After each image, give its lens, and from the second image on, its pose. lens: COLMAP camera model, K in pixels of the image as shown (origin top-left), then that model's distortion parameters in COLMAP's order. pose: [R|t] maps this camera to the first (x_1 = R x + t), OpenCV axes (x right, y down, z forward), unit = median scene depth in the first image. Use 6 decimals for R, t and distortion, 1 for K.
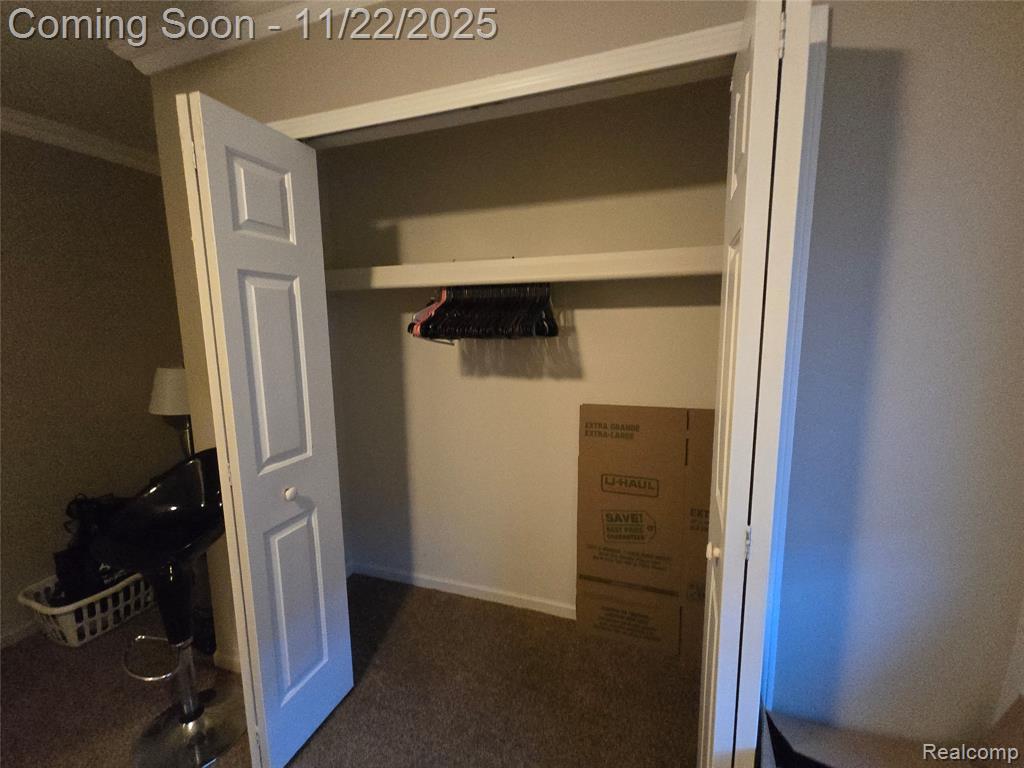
lens RADIAL K [[415.4, 0, 511.7], [0, 415.4, 384.8], [0, 0, 1]] dist [0.010143, -0.008585]
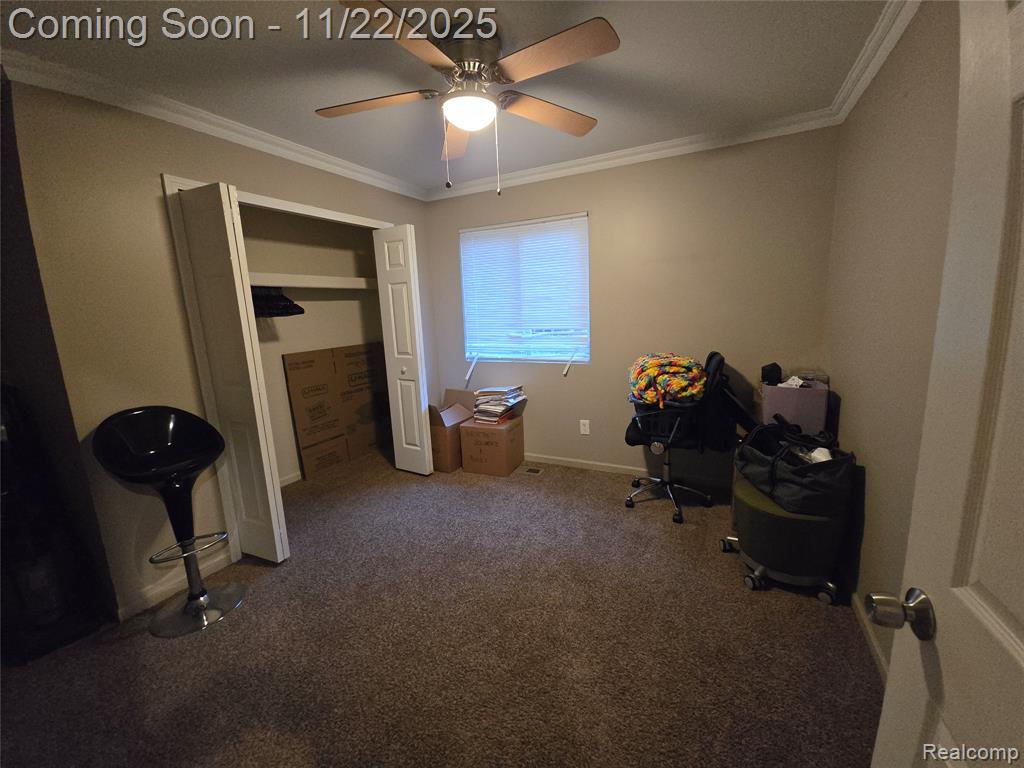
lens RADIAL K [[415.4, 0, 511.7], [0, 415.4, 384.8], [0, 0, 1]] dist [0.010143, -0.008585]
pose [[0.153203, -0.178320, 0.971973, -1.393678], [0.168226, 0.973933, 0.152164, 0.065869], [-0.973770, 0.140199, 0.179208, -0.247501]]
